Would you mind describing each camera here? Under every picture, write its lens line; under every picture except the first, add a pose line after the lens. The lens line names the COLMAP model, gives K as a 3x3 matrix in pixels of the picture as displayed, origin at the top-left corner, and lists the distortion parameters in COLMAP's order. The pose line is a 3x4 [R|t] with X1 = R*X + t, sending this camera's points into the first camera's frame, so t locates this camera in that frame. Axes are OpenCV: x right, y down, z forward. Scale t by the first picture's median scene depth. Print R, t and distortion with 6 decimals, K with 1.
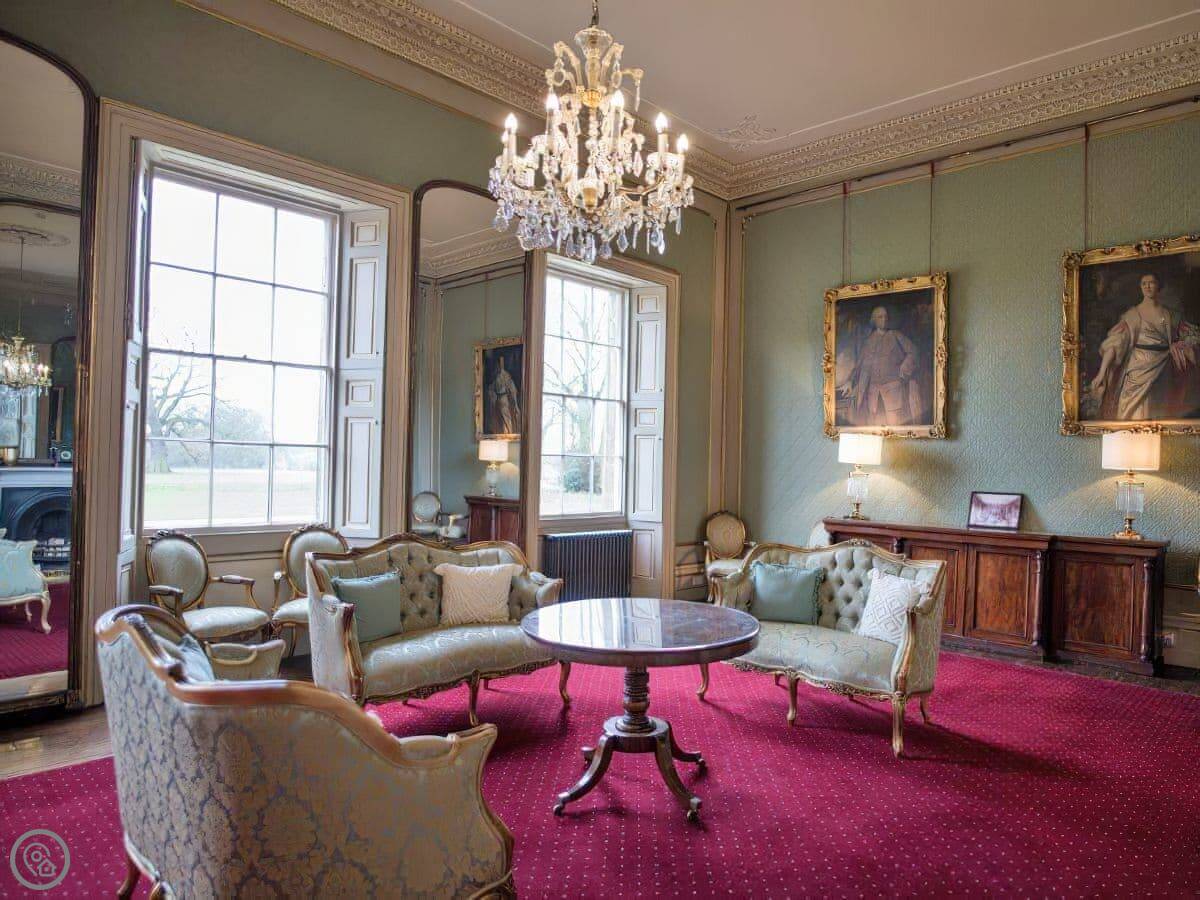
lens RADIAL K [[802.2, 0, 632.6], [0, 802.2, 452.0], [0, 0, 1]] dist [-0.009717, -0.001750]
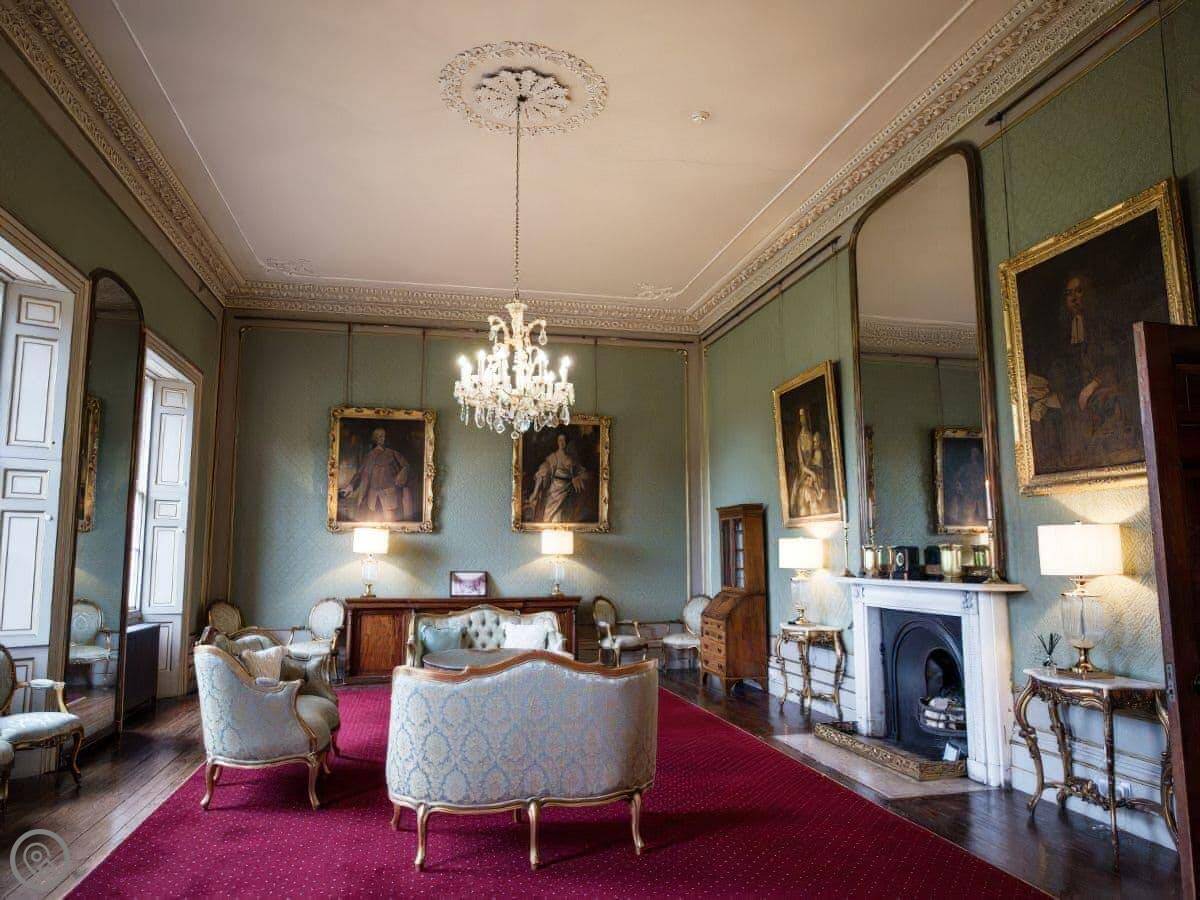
lens RADIAL K [[802.2, 0, 632.6], [0, 802.2, 452.0], [0, 0, 1]] dist [-0.009717, -0.001750]
pose [[0.581853, 0.083077, 0.809040, -0.498330], [0.000389, 0.994741, -0.102426, -0.012973], [-0.813294, 0.059912, 0.578761, -0.065494]]
